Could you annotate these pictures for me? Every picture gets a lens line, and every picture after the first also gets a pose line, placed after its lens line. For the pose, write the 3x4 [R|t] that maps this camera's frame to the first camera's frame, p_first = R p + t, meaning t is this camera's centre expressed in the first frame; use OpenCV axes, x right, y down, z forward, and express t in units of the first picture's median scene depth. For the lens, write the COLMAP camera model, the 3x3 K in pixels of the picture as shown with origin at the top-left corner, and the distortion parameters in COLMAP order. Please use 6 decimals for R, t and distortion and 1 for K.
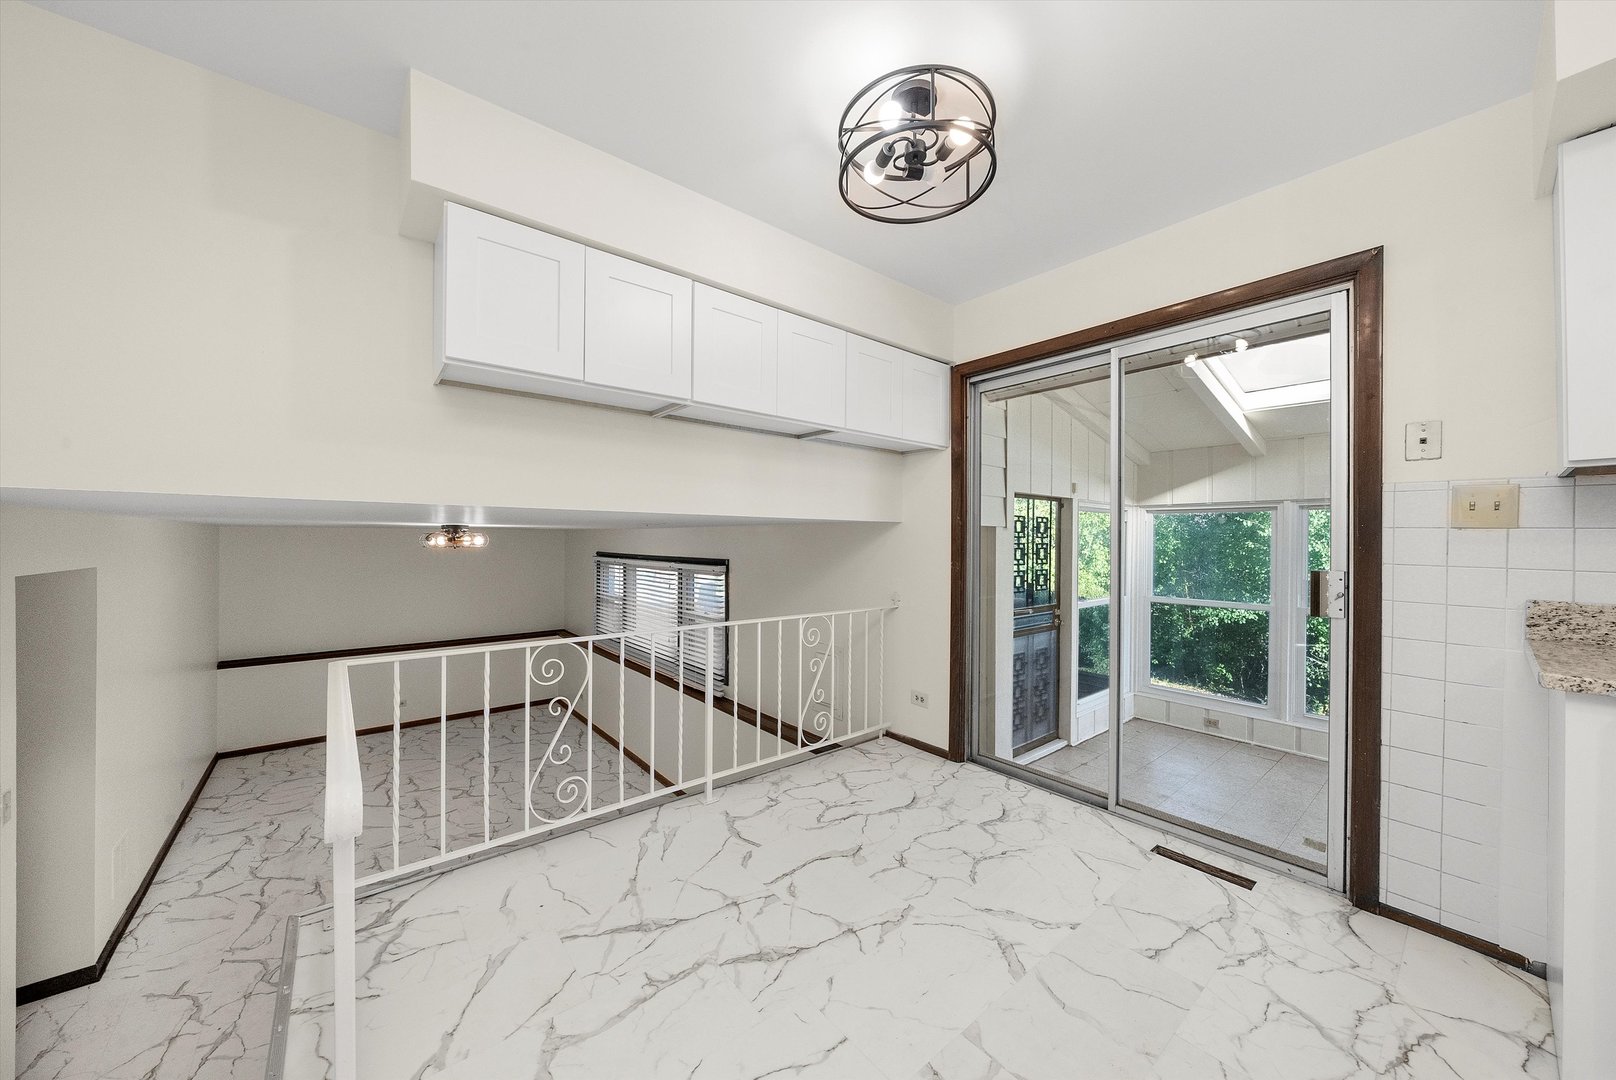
lens RADIAL K [[569.6, 0, 804.4], [0, 569.6, 538.5], [0, 0, 1]] dist [-0.006577, 0.000354]
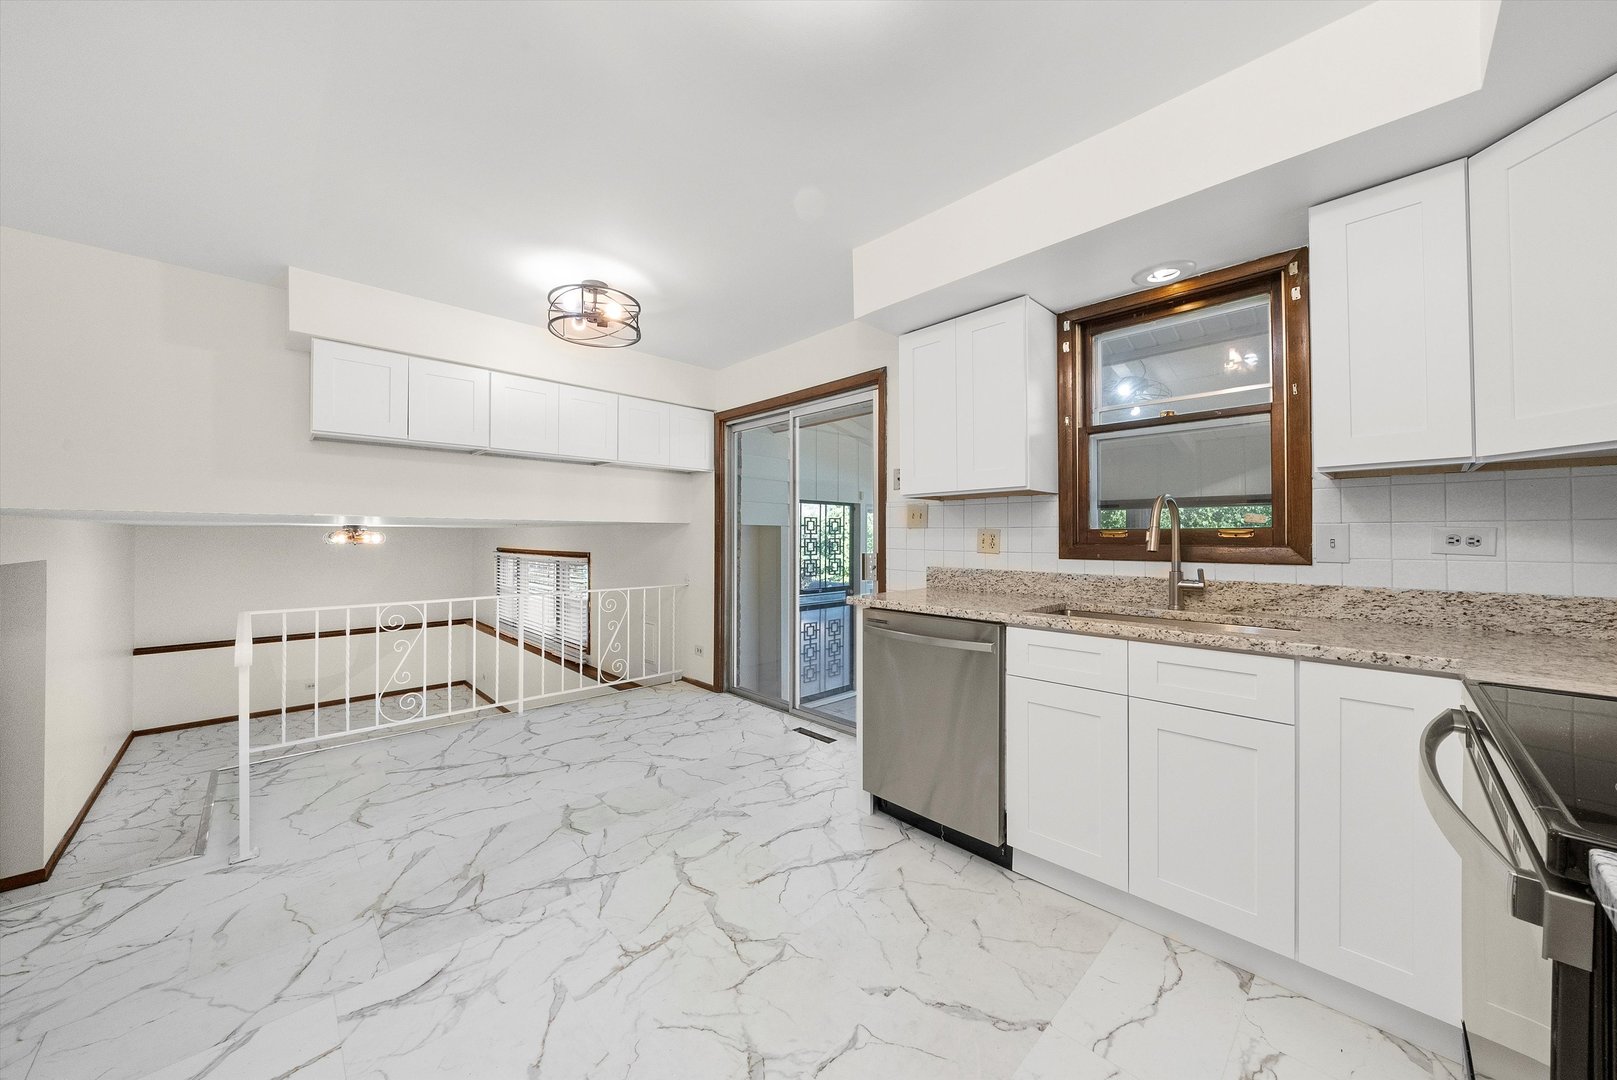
lens RADIAL K [[570.0, 0, 809.8], [0, 570.0, 531.4], [0, 0, 1]] dist [-0.006577, 0.000354]
pose [[0.996253, -0.004051, 0.086394, 0.461095], [0.004590, 0.999971, -0.006043, 0.001210], [-0.086367, 0.006417, 0.996243, -0.536131]]
